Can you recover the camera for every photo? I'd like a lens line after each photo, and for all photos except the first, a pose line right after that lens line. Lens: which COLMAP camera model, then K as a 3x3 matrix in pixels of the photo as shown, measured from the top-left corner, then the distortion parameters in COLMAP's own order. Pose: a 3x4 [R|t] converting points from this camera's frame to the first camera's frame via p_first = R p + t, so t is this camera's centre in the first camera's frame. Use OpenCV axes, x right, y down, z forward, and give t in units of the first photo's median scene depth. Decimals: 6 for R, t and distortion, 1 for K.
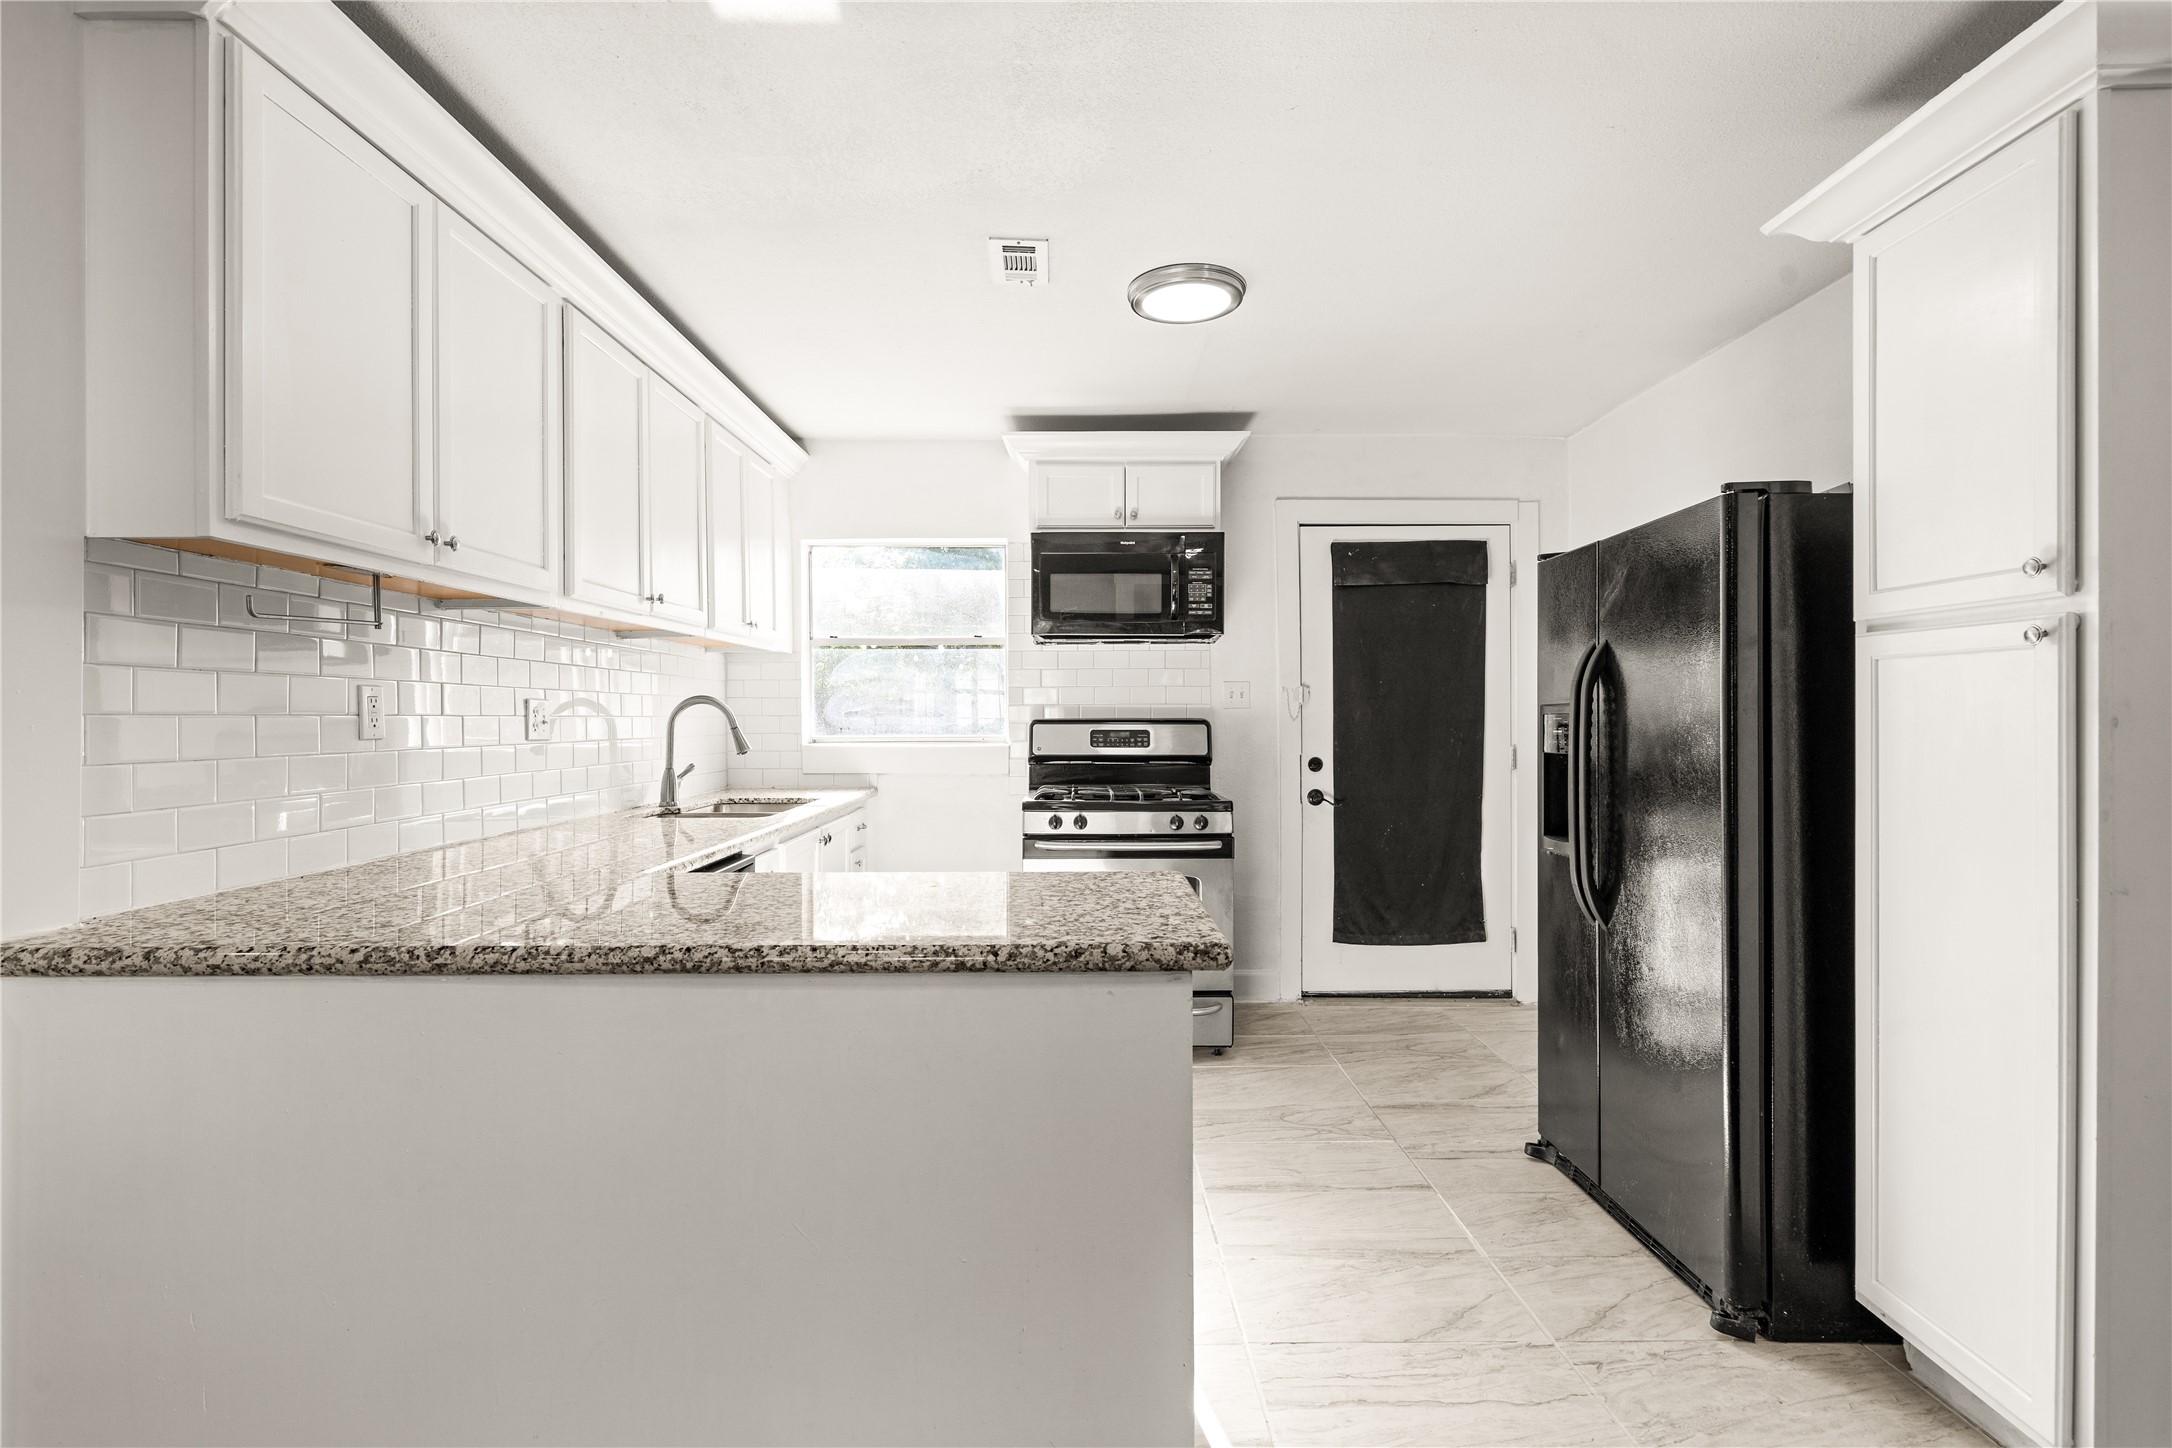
lens RADIAL K [[978.3, 0, 1087.5], [0, 978.3, 716.4], [0, 0, 1]] dist [-0.007430, 0.001441]
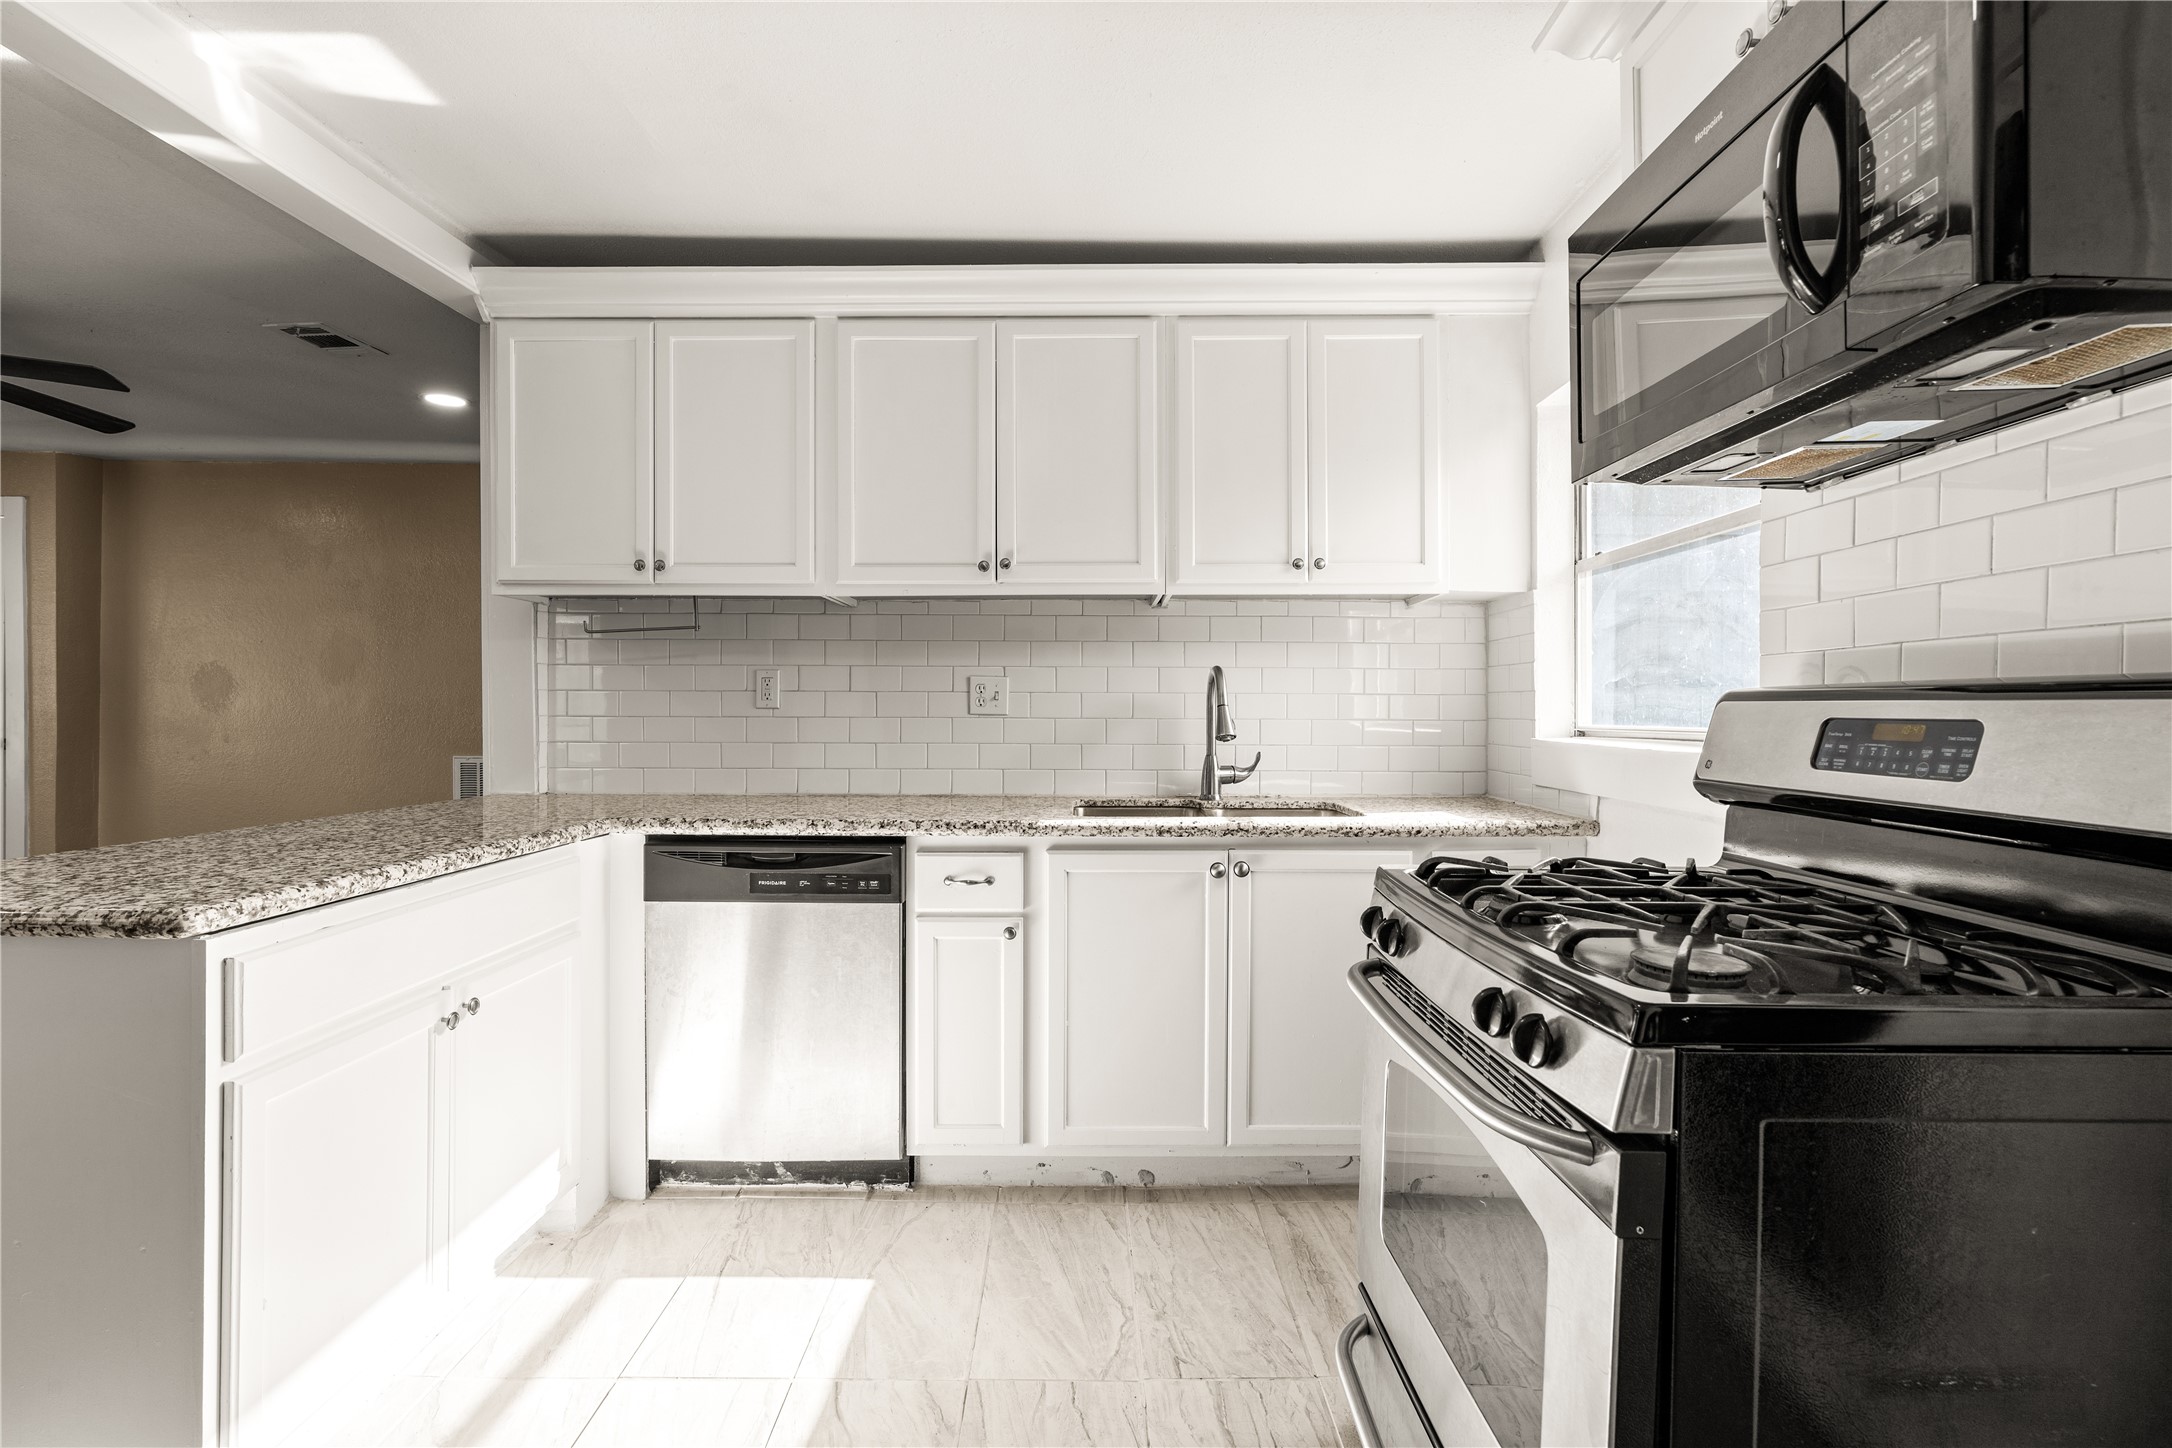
lens RADIAL K [[978.3, 0, 1087.5], [0, 978.3, 716.4], [0, 0, 1]] dist [-0.007430, 0.001441]
pose [[-0.009636, 0.007561, -0.999925, 0.386999], [-0.003630, 0.999965, 0.007596, 0.013443], [0.999947, 0.003703, -0.009609, 0.855809]]
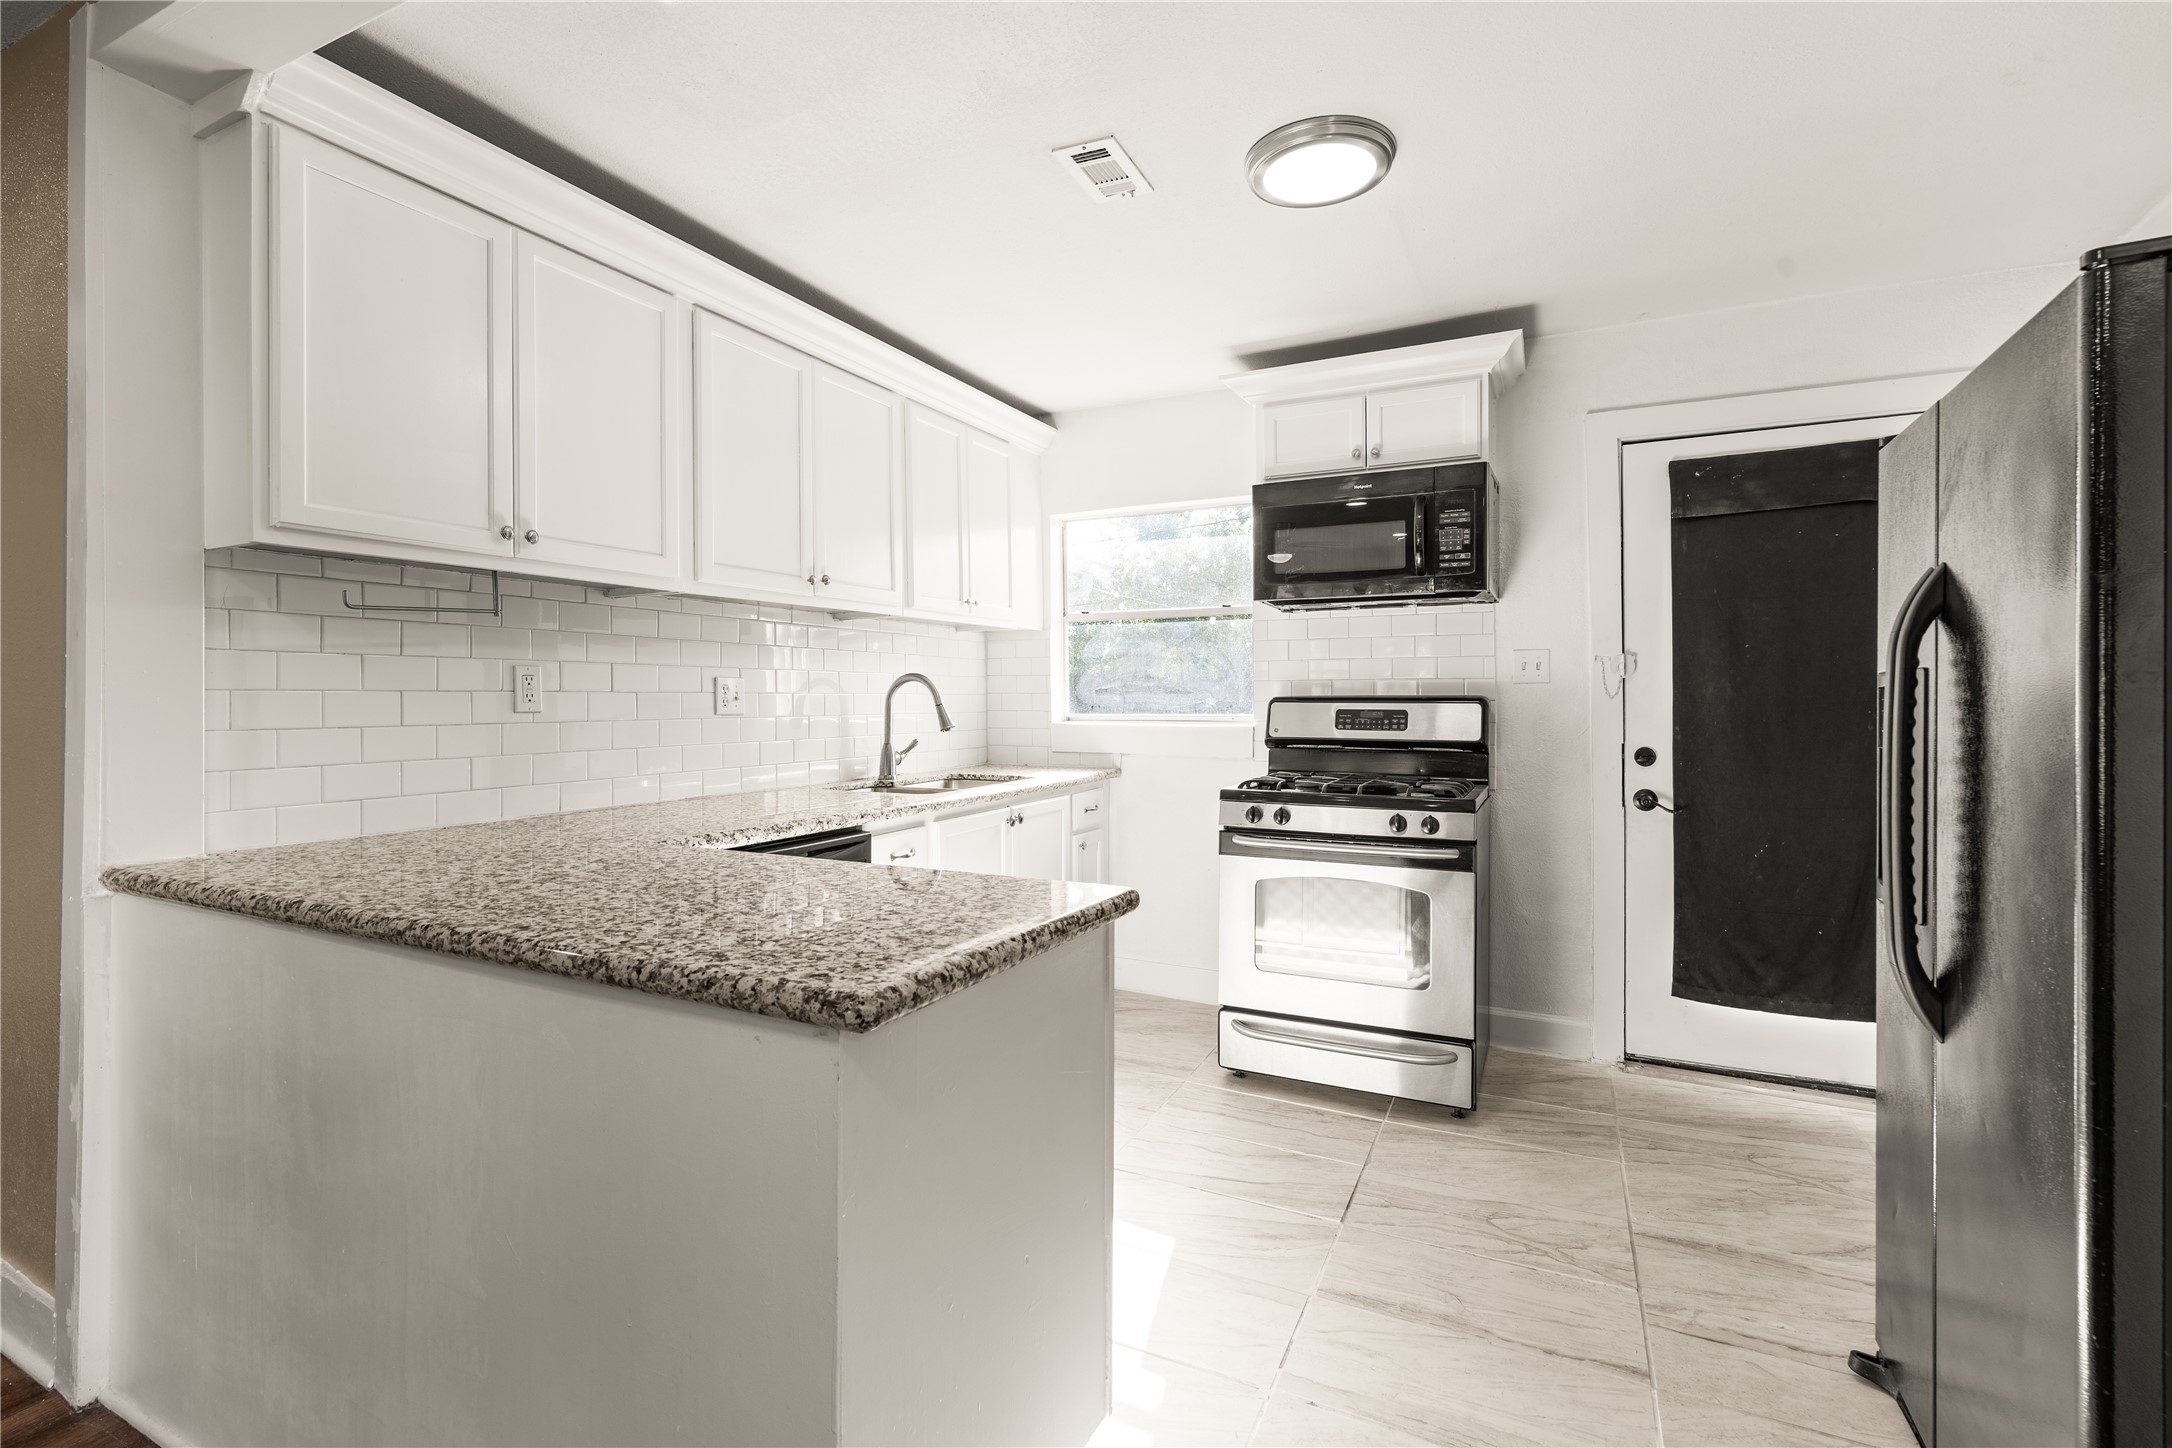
lens RADIAL K [[980.8, 0, 1084.7], [0, 980.8, 700.3], [0, 0, 1]] dist [-0.004364, 0.000062]
pose [[0.892829, 0.001733, -0.450392, 0.220954], [0.000016, 0.999992, 0.003879, 0.002819], [0.450396, -0.003471, 0.892822, 0.150293]]
